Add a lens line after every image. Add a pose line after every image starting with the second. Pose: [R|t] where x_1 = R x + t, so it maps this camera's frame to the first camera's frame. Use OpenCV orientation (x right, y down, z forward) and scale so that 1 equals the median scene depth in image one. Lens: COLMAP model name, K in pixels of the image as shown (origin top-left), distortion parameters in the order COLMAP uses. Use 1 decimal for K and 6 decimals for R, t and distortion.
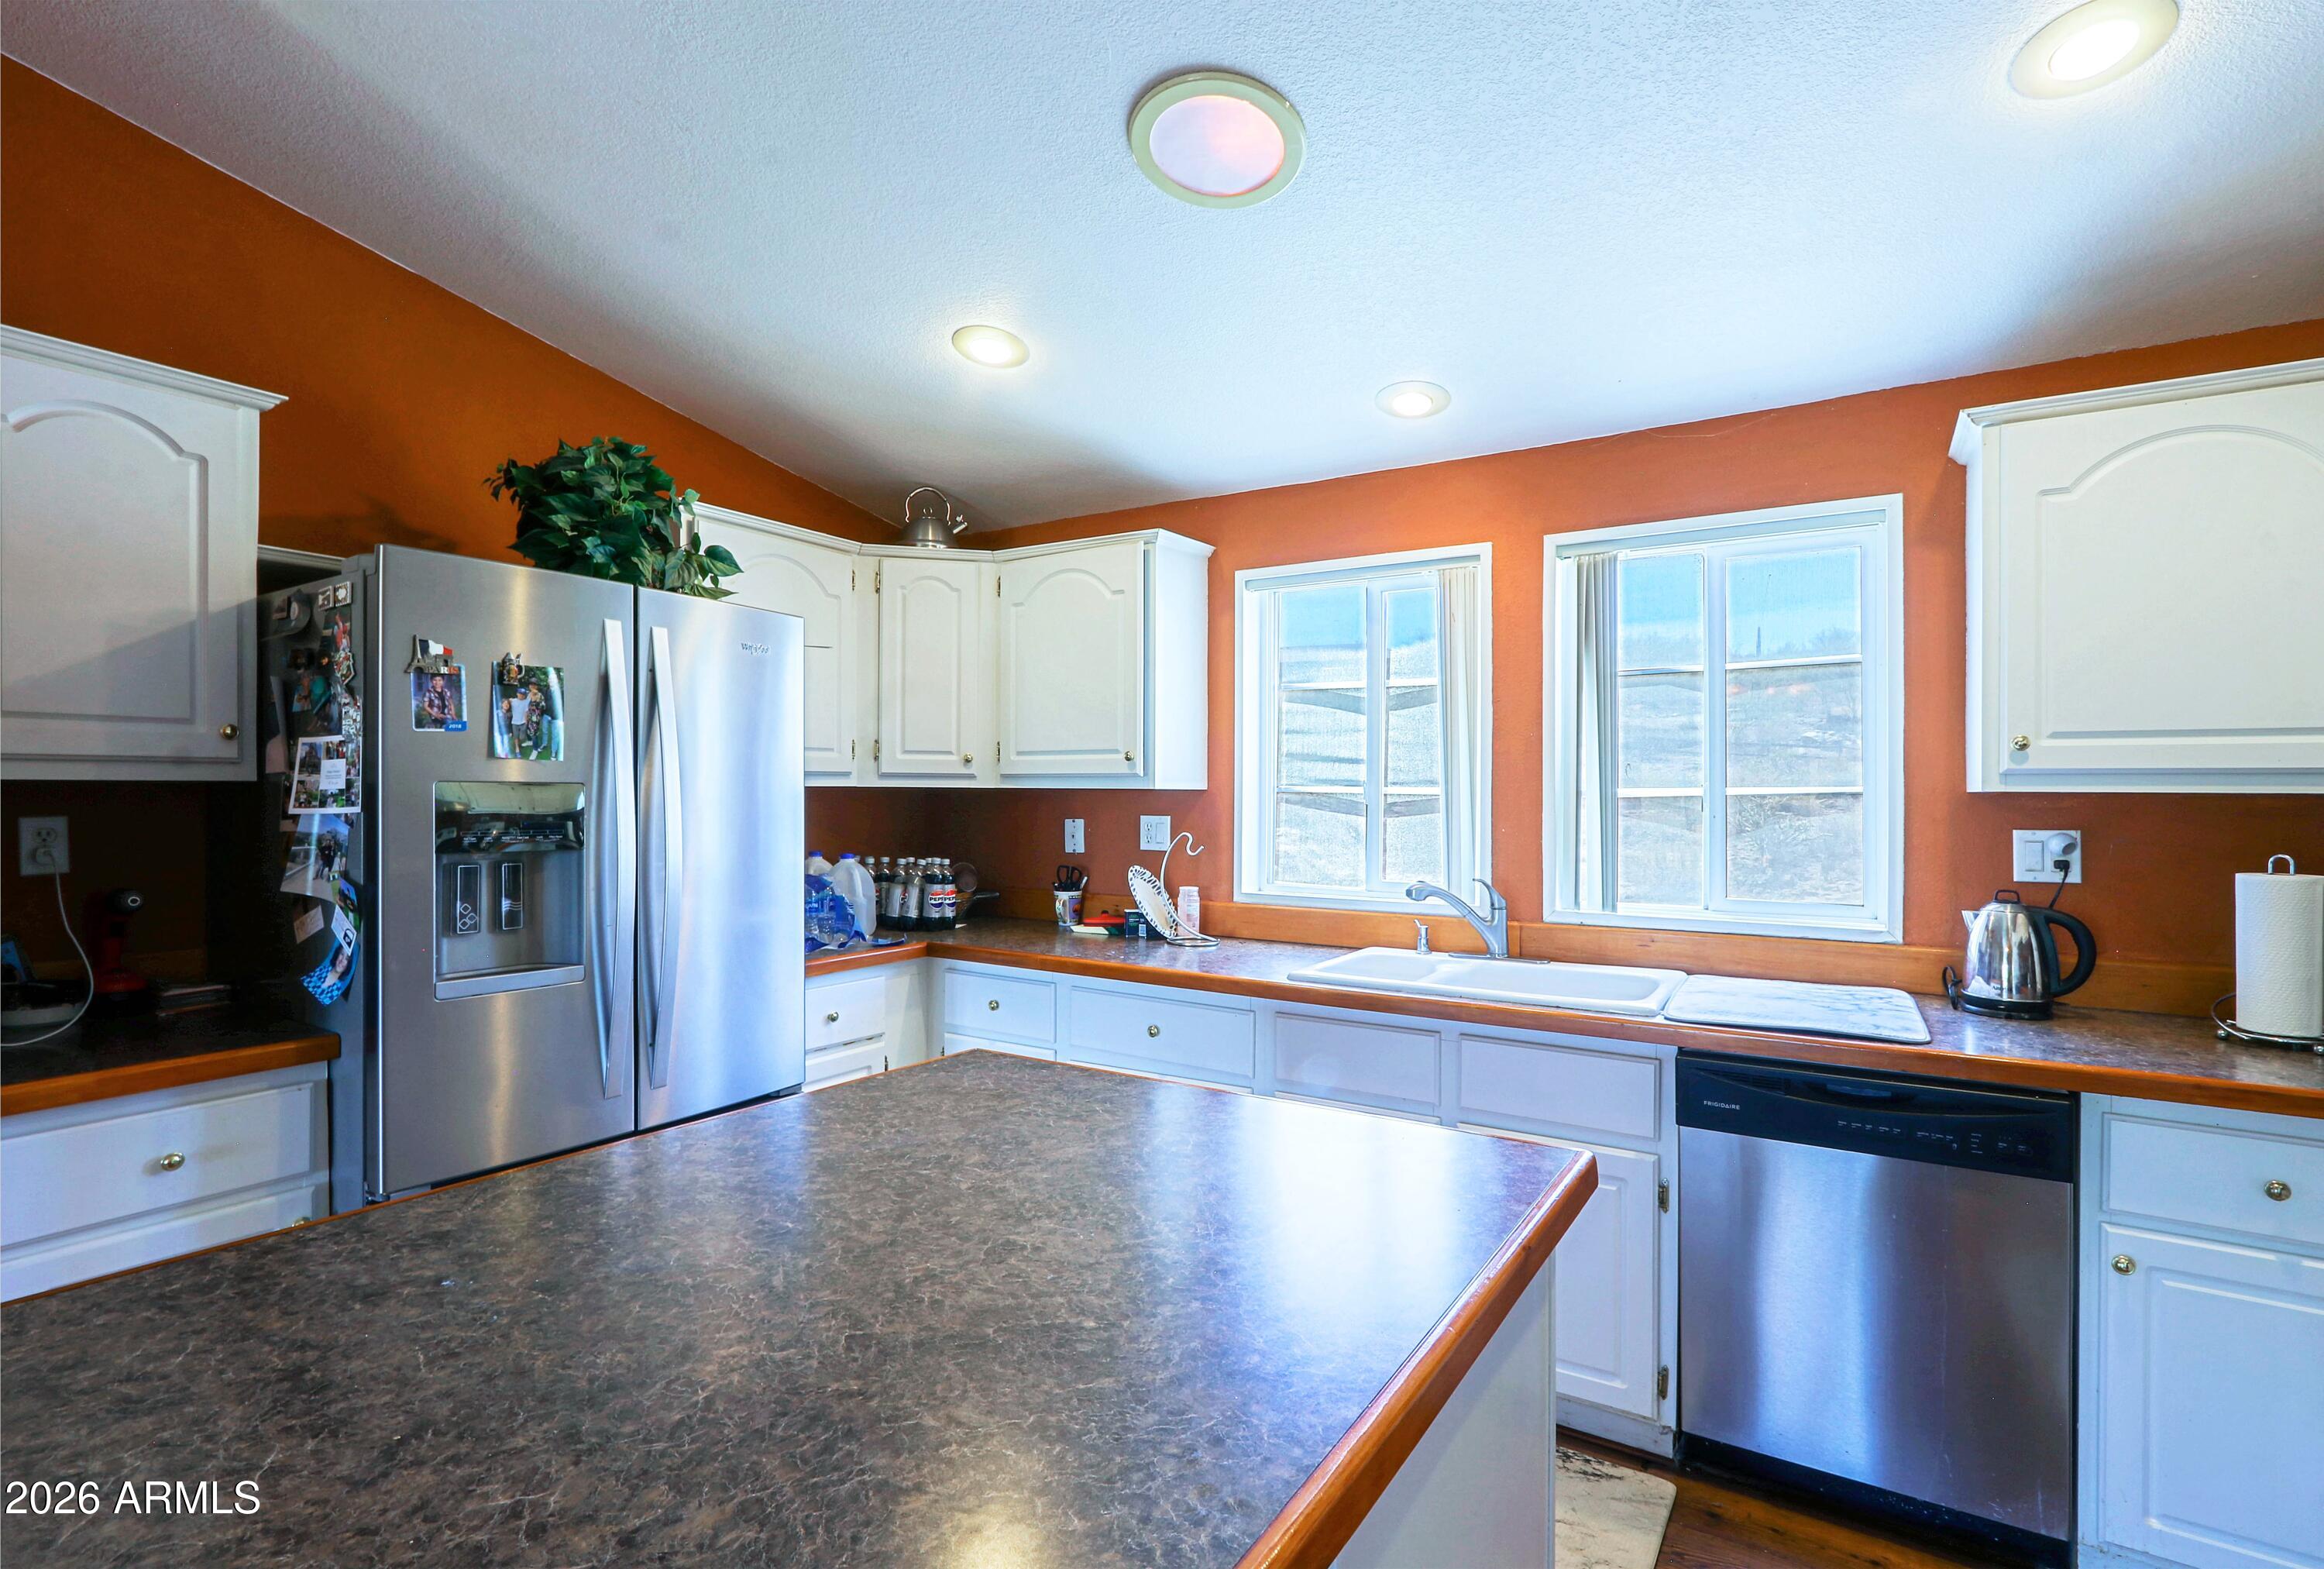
lens RADIAL K [[1091.8, 0, 1167.1], [0, 1091.8, 787.7], [0, 0, 1]] dist [-0.007521, 0.002733]
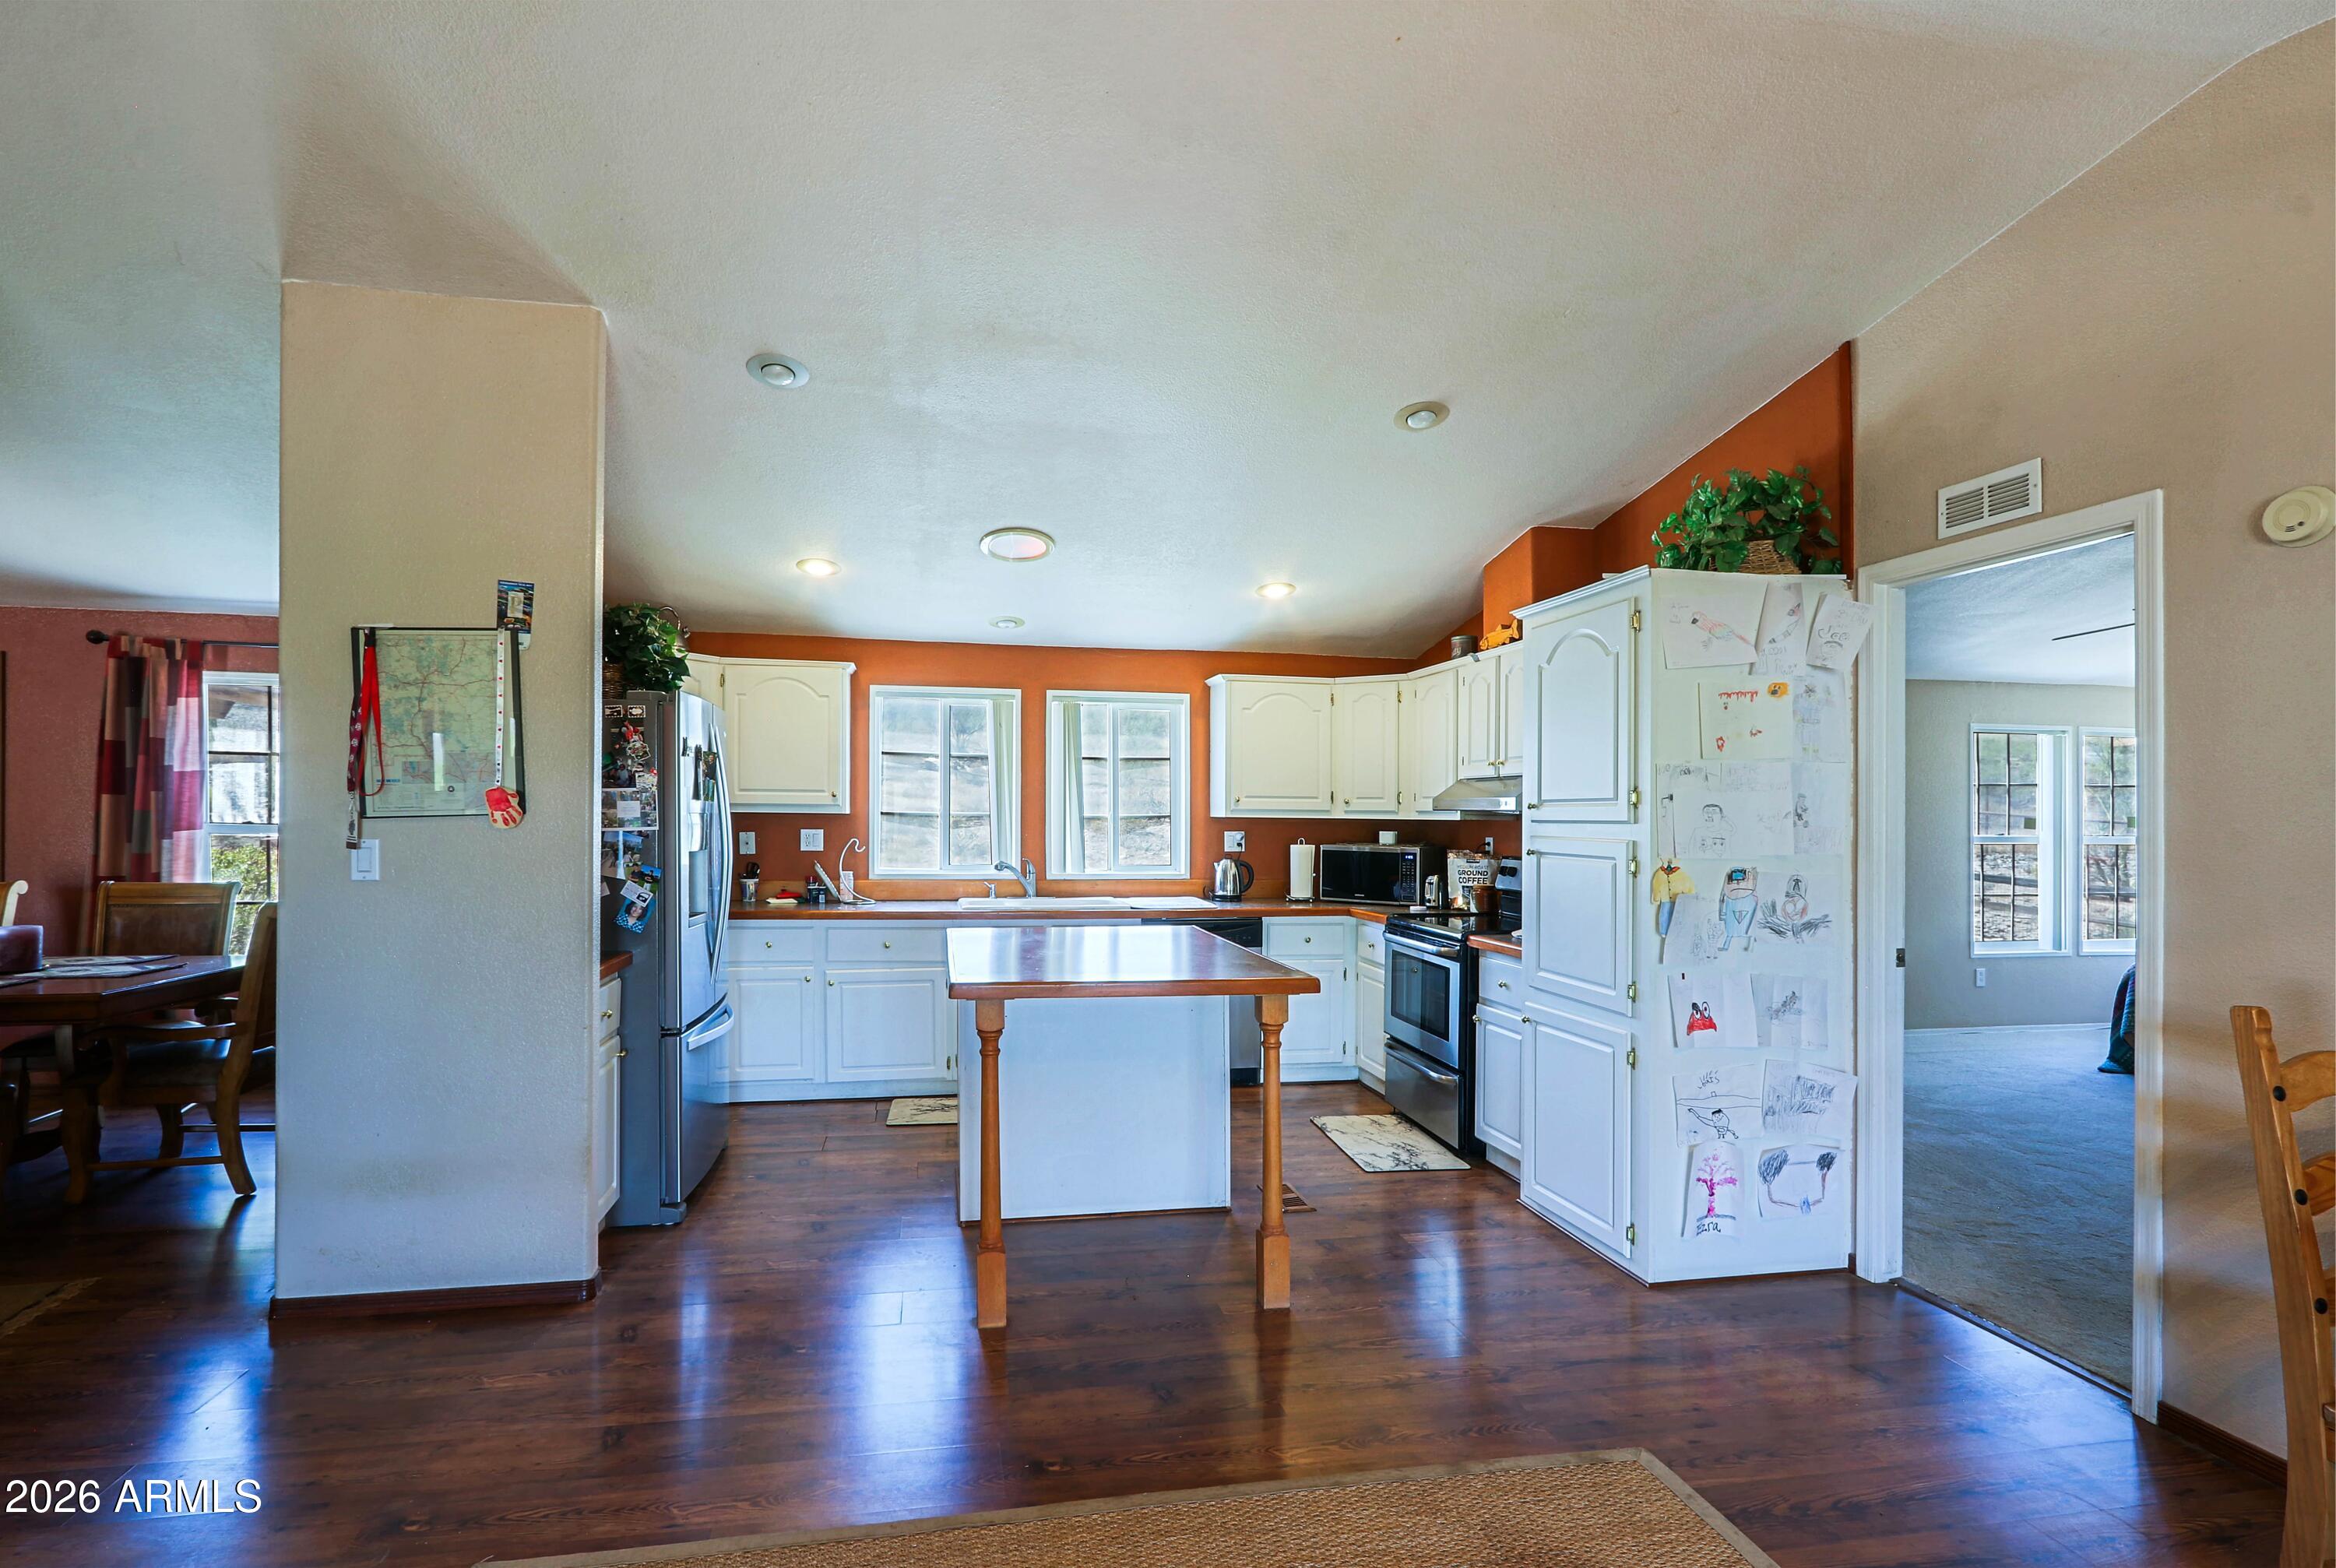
lens RADIAL K [[1097.2, 0, 1119.8], [0, 1097.2, 822.5], [0, 0, 1]] dist [-0.007521, 0.002733]
pose [[0.742792, -0.004629, 0.669506, -1.140142], [-0.008412, 0.999833, 0.016246, -0.022226], [-0.669470, -0.017699, 0.742629, -0.758023]]
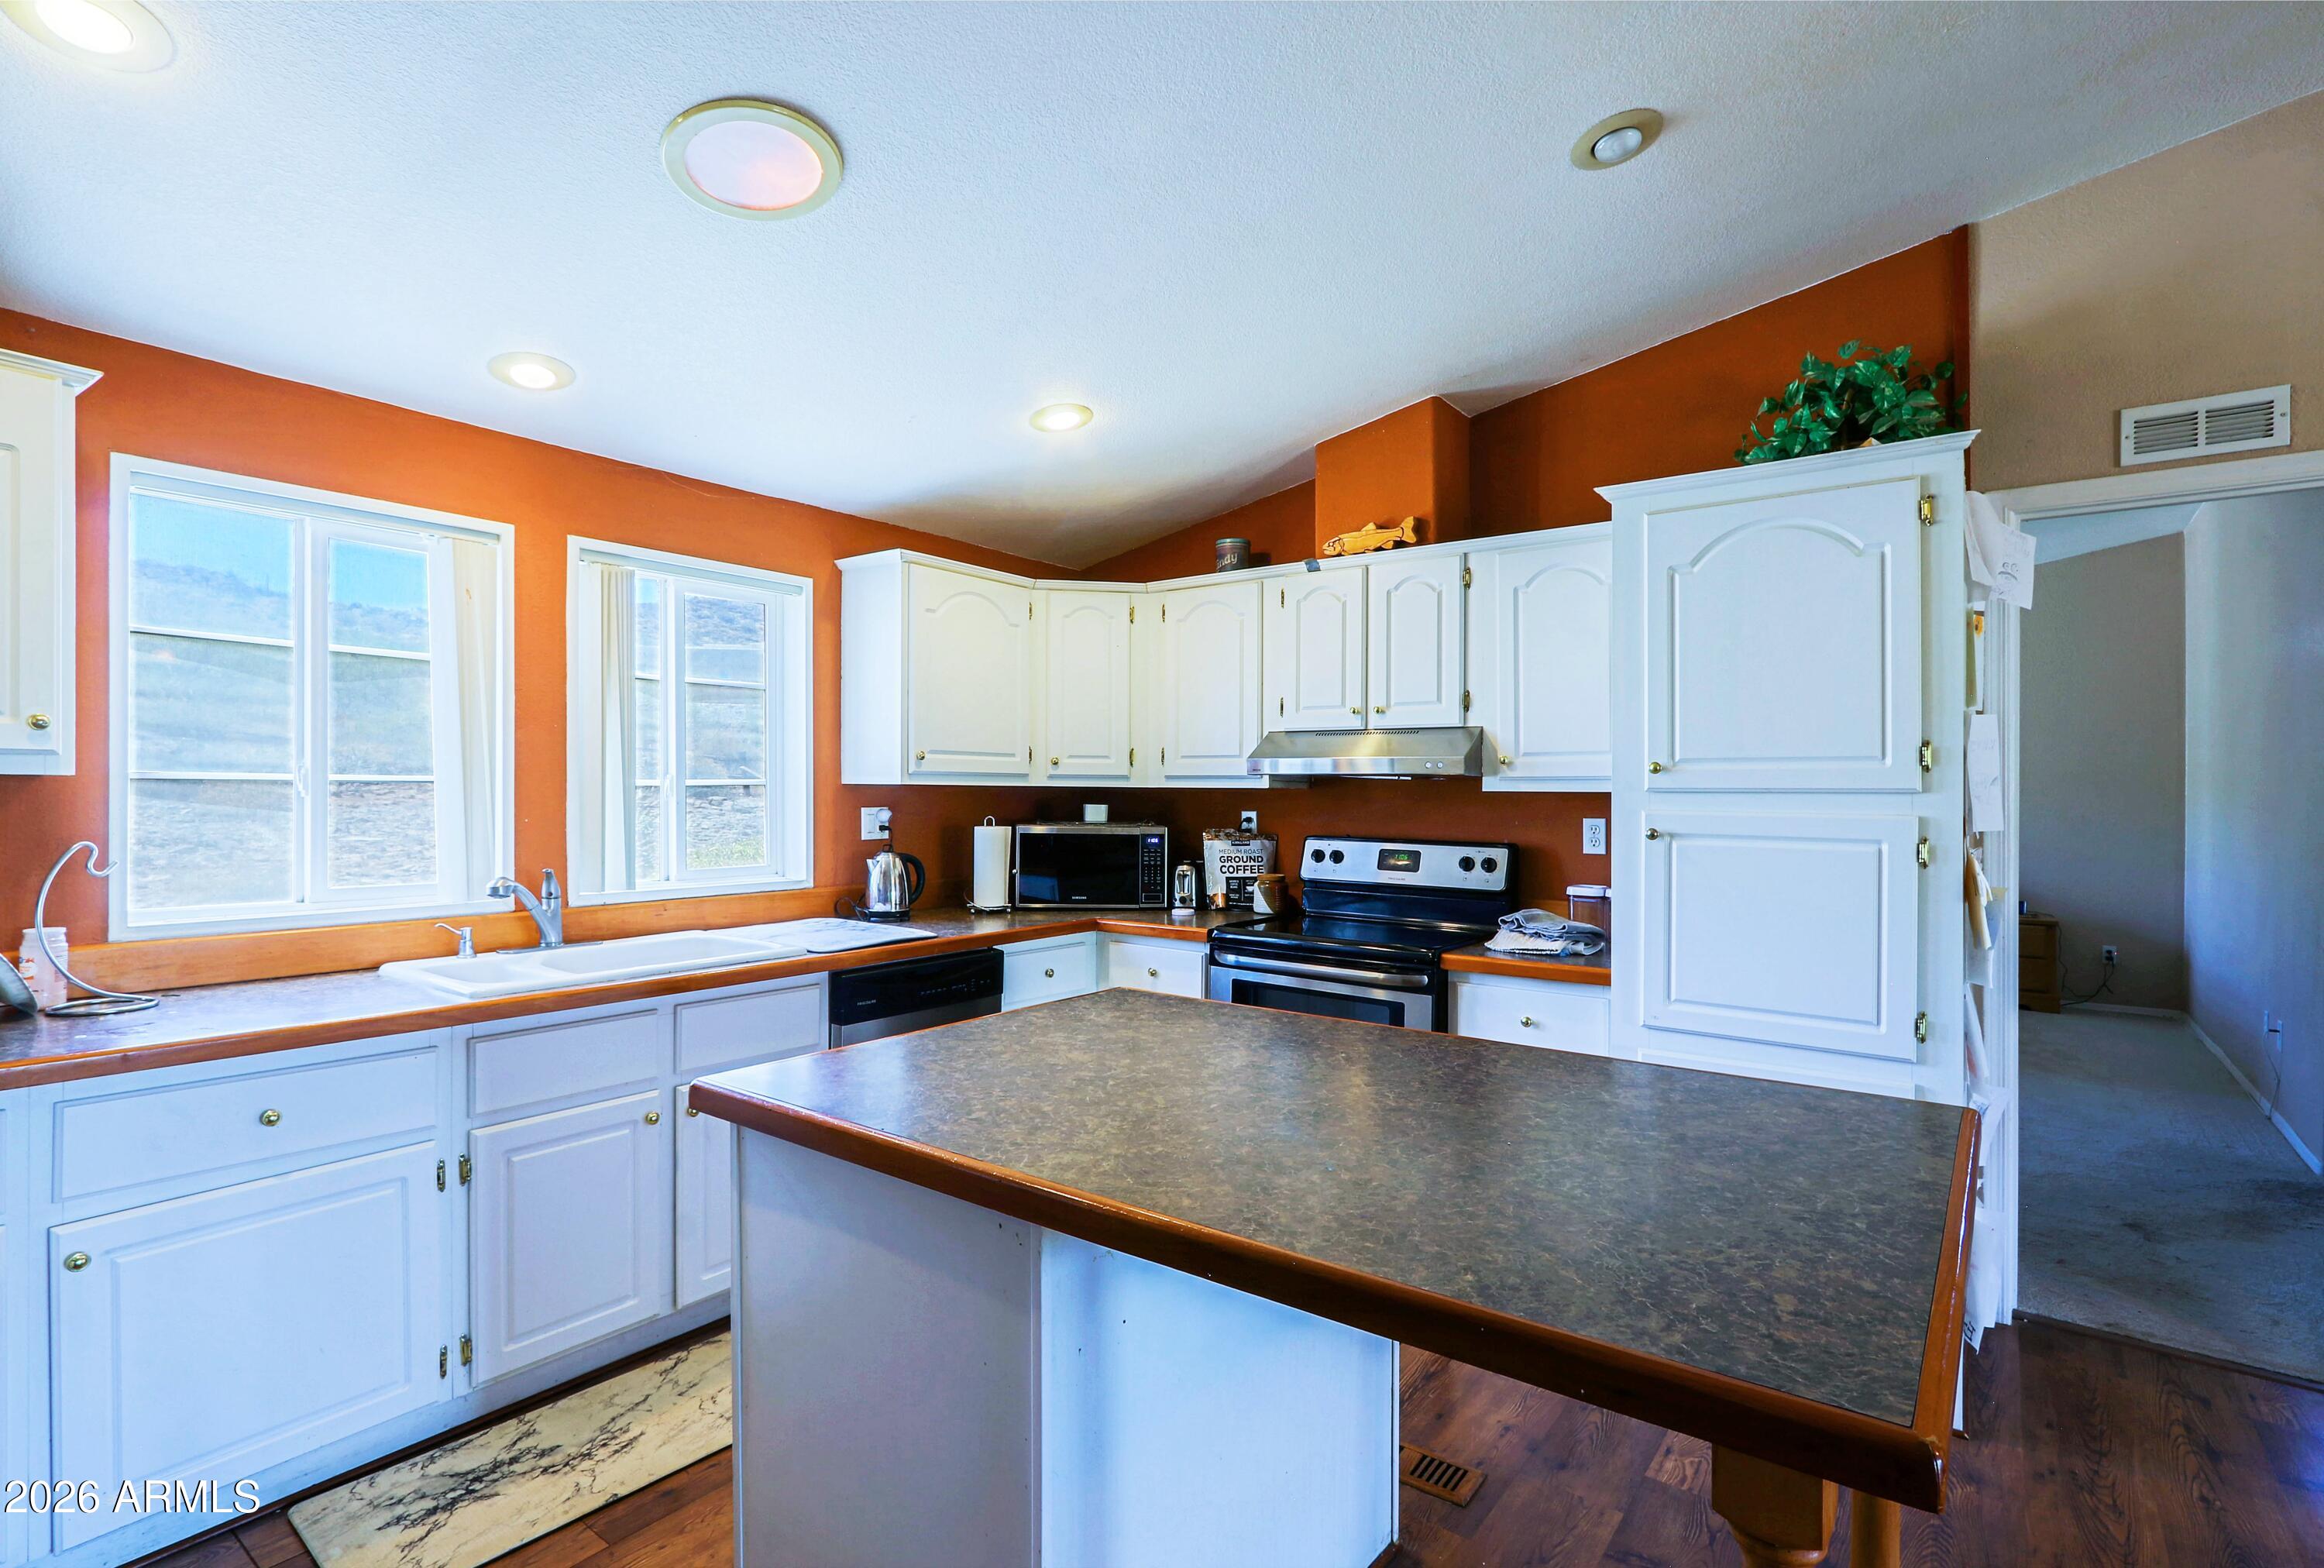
lens RADIAL K [[1091.7, 0, 1143.8], [0, 1091.7, 786.4], [0, 0, 1]] dist [-0.007521, 0.002733]
pose [[0.103323, -0.003404, 0.994642, -0.776167], [-0.014457, 0.999883, 0.004924, -0.006135], [-0.994543, -0.014889, 0.103262, 0.423039]]
